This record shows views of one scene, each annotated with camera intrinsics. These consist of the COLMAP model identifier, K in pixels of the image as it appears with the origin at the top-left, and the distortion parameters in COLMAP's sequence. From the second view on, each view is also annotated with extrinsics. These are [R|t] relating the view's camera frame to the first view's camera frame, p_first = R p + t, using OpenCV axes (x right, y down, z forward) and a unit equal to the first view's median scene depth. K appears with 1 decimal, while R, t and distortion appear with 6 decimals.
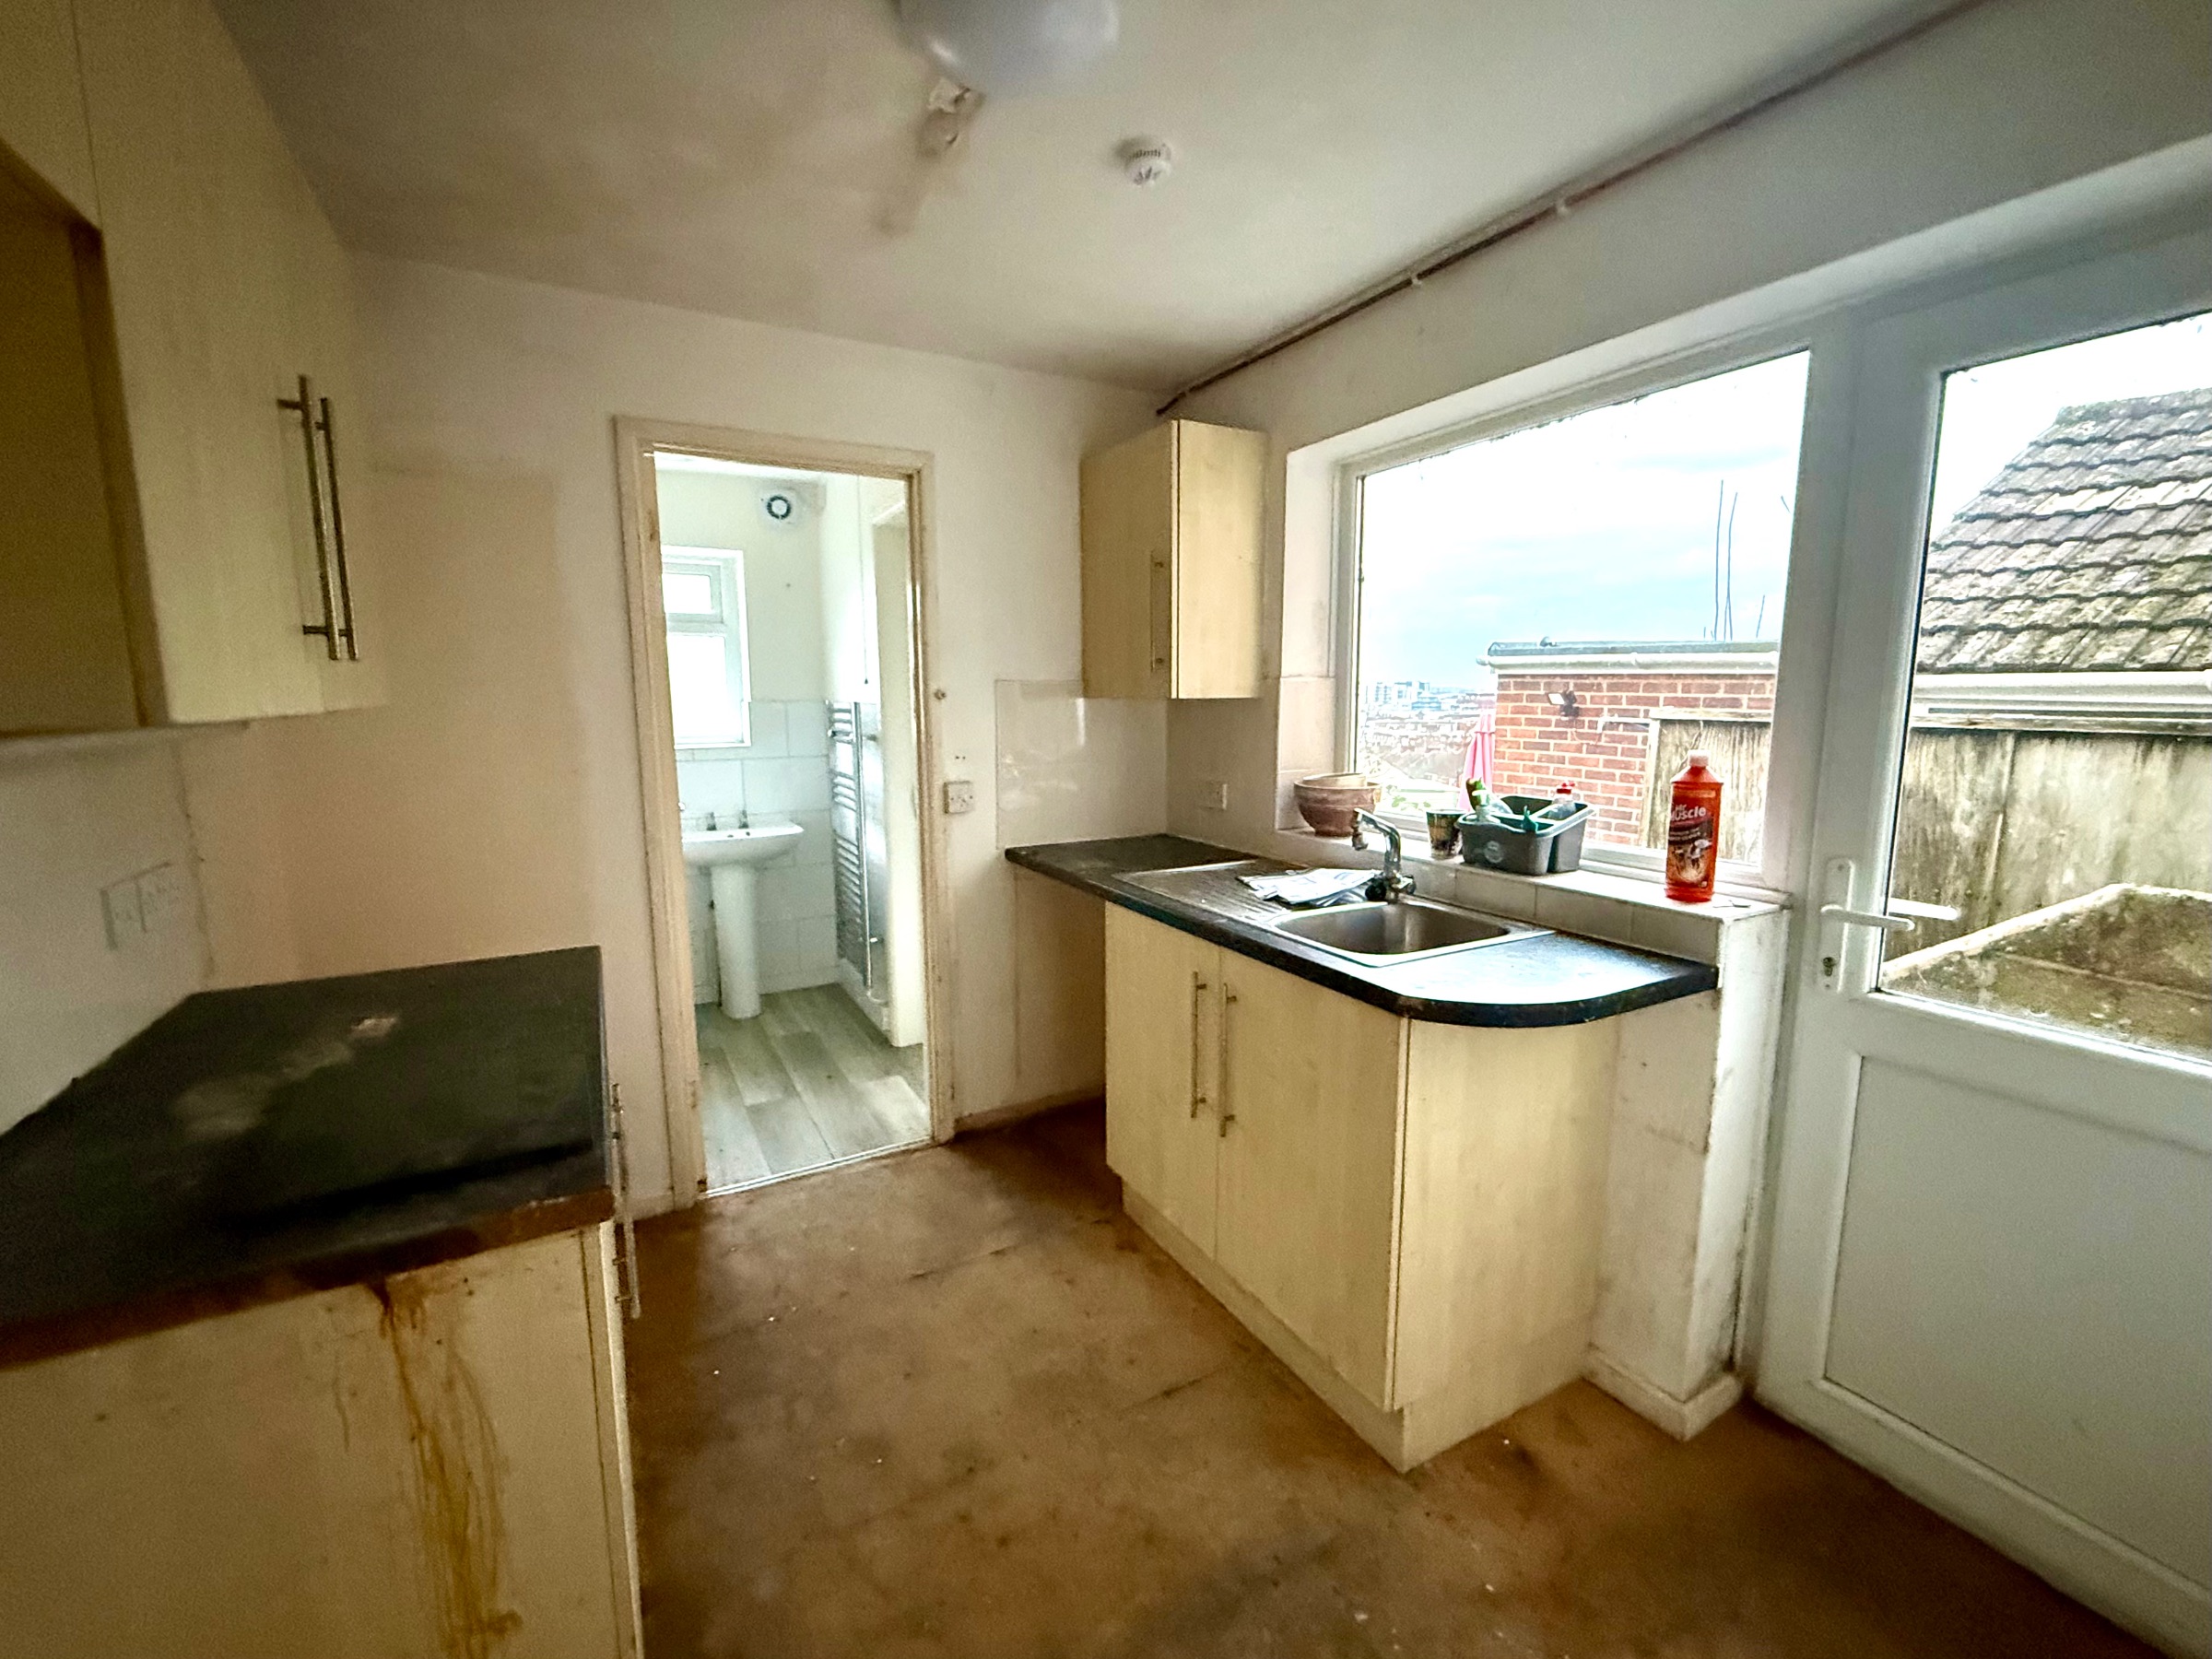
lens RADIAL K [[893.6, 0, 1106.0], [0, 893.6, 829.5], [0, 0, 1]] dist [-0.002614, -0.000127]
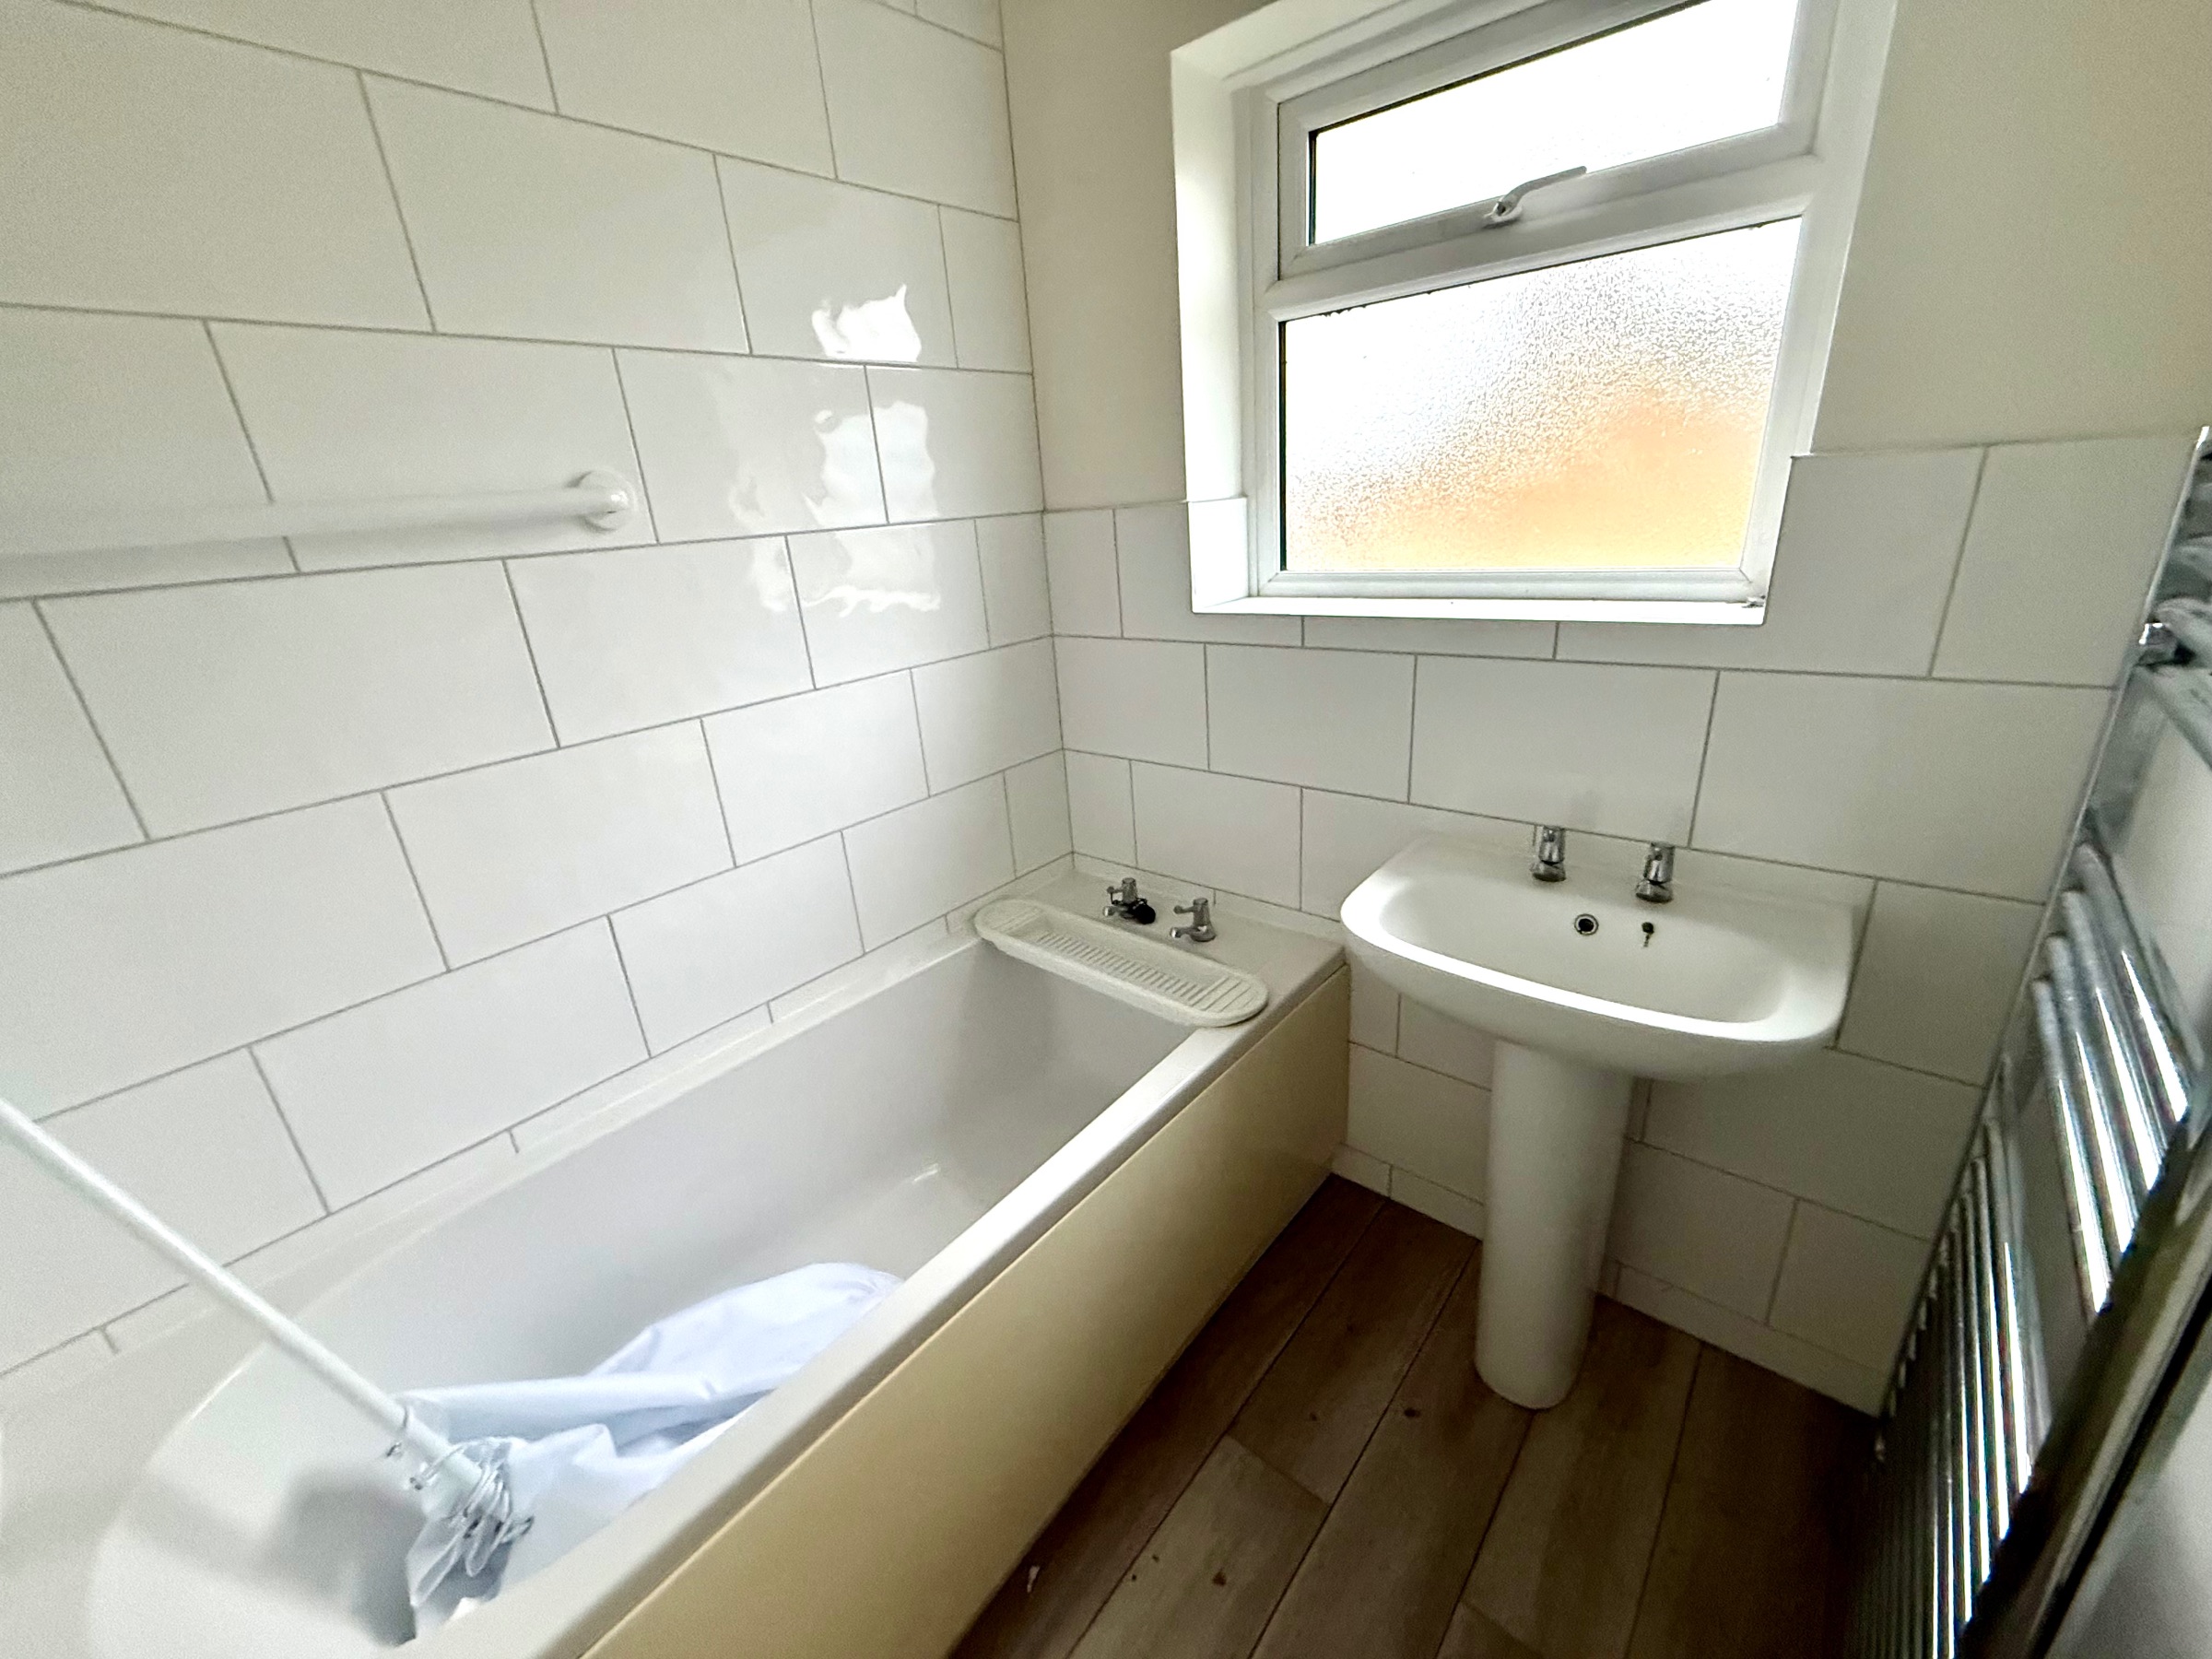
lens RADIAL K [[893.6, 0, 1106.0], [0, 893.6, 829.5], [0, 0, 1]] dist [-0.002614, -0.000127]
pose [[0.349336, 0.309657, -0.884351, -0.272179], [-0.066826, 0.949644, 0.306122, -0.139998], [0.934612, -0.047842, 0.352438, 0.943493]]
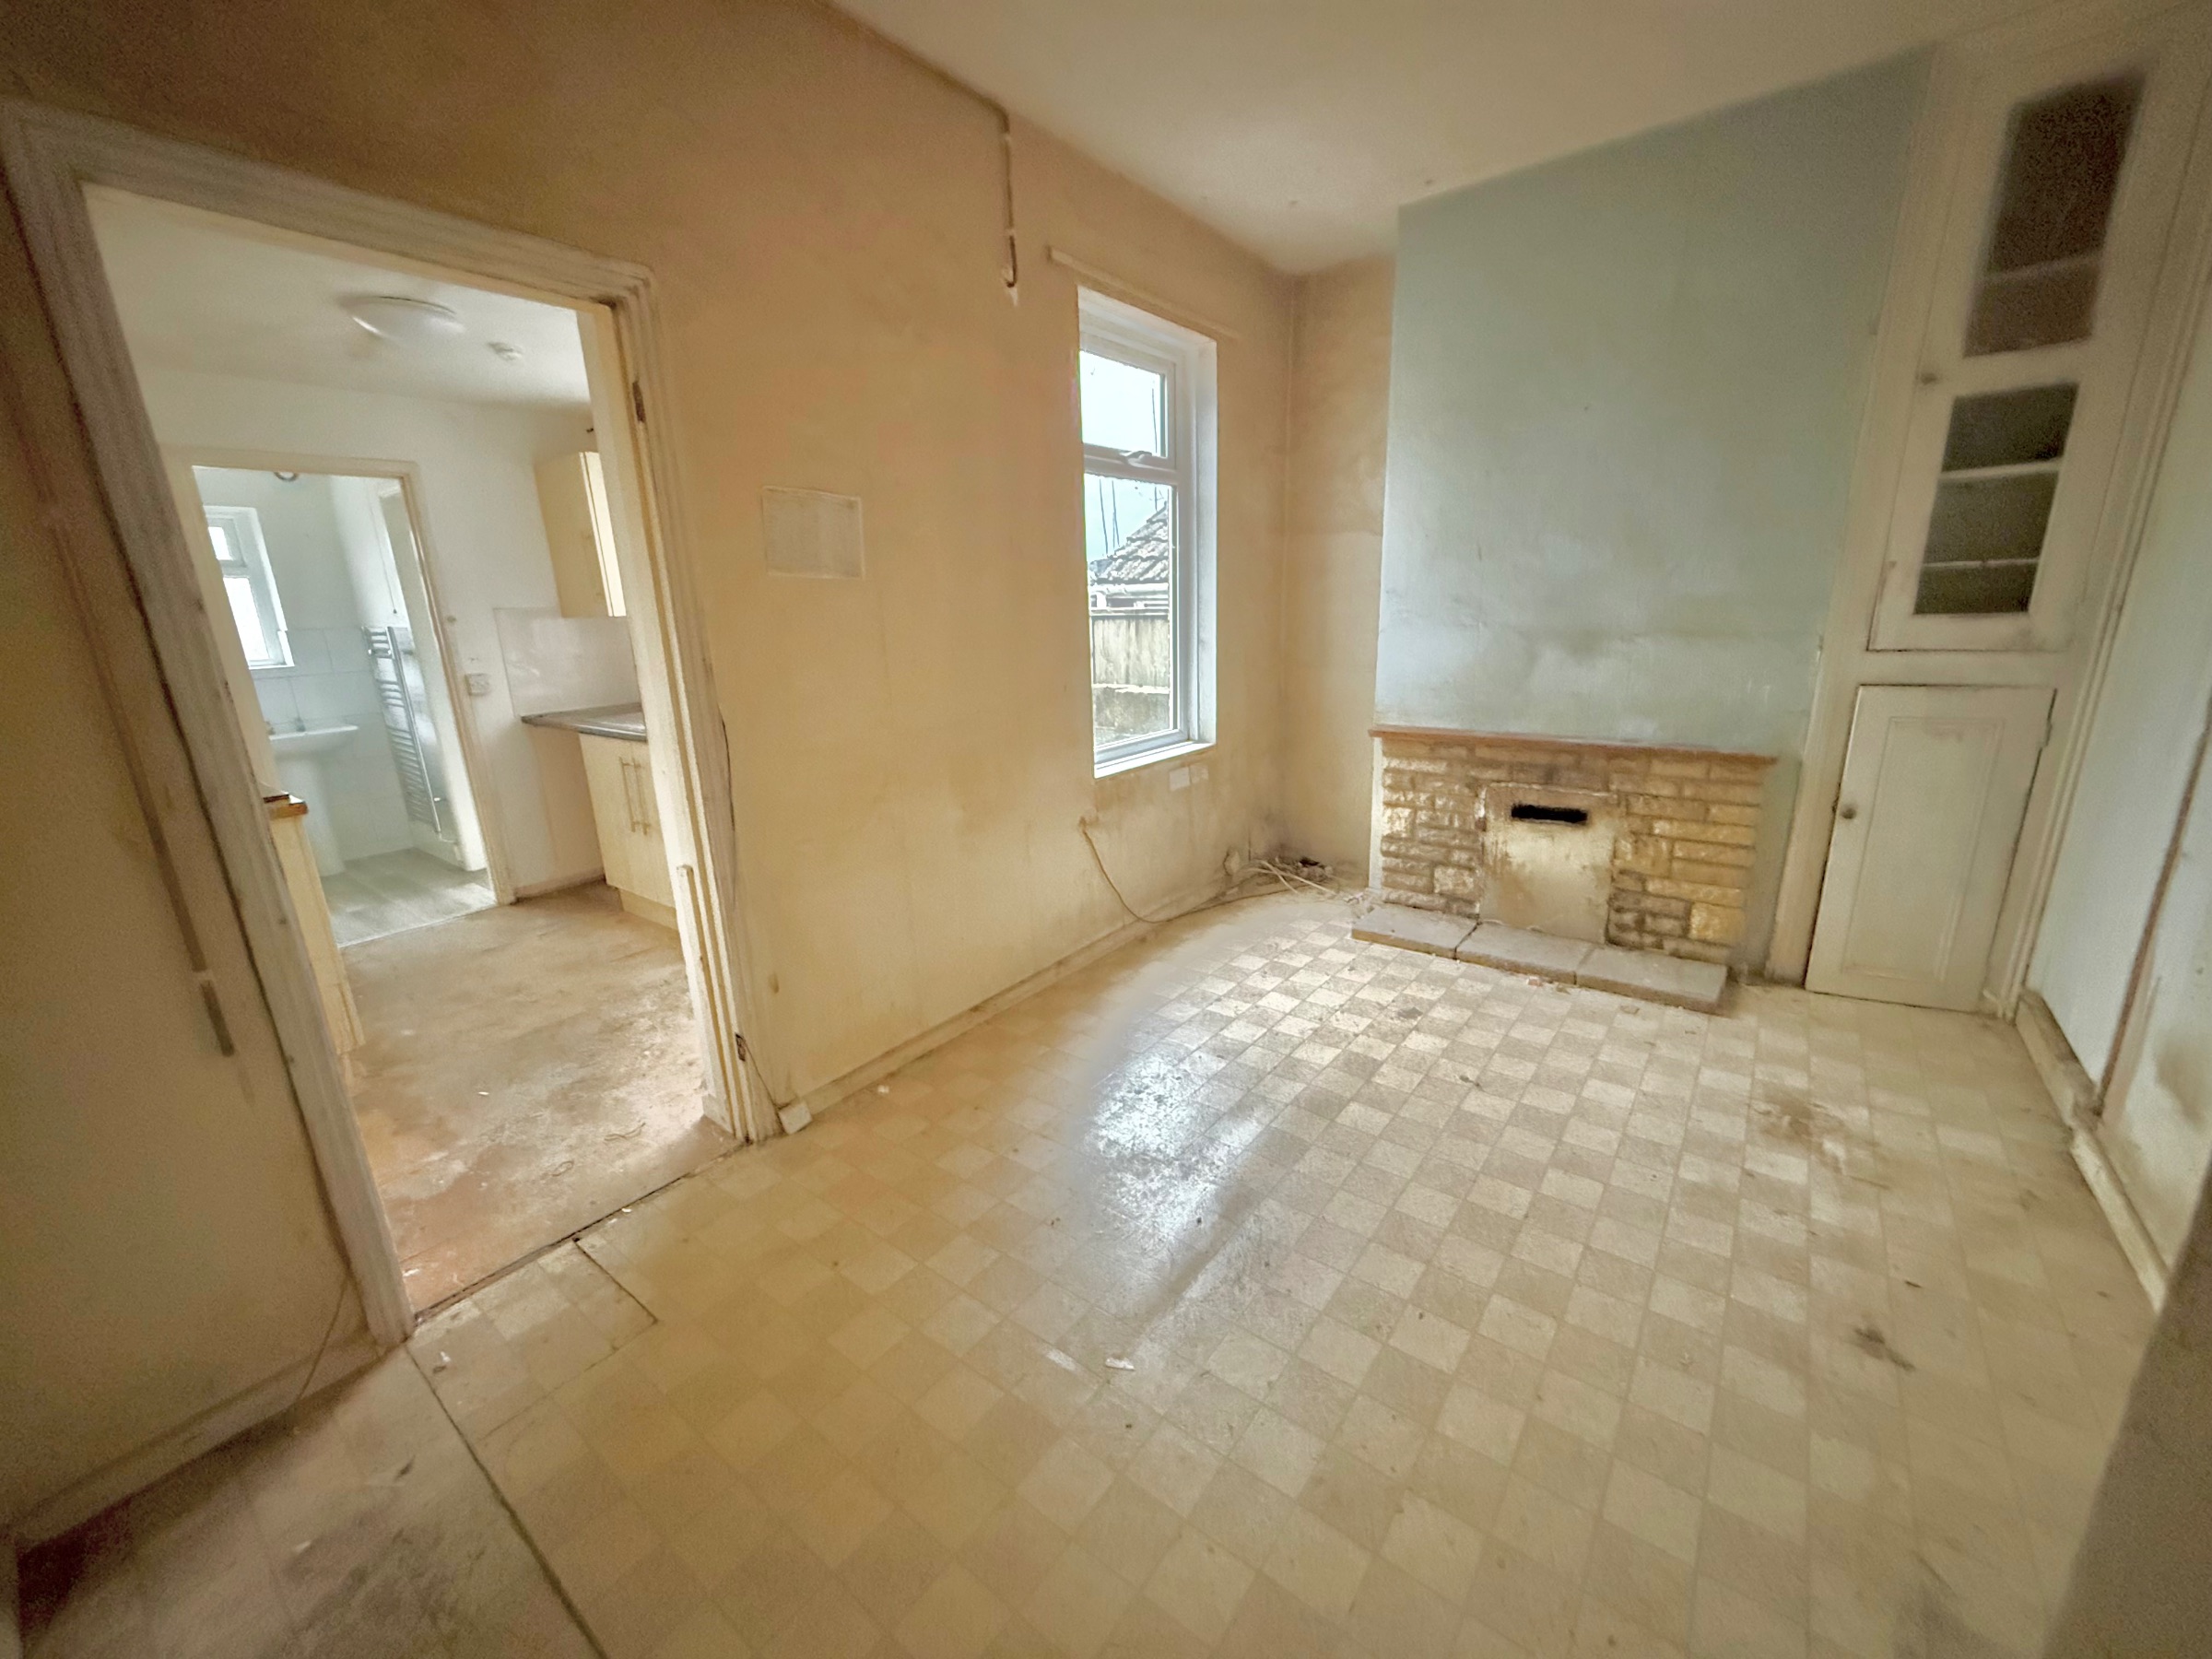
lens RADIAL K [[873.1, 0, 1106.0], [0, 873.1, 829.5], [0, 0, 1]] dist [0.000361, 0.000184]
pose [[0.921544, -0.128337, 0.366450, 0.234752], [0.090031, 0.988701, 0.119851, 0.119298], [-0.377691, -0.077457, 0.922686, -0.783788]]
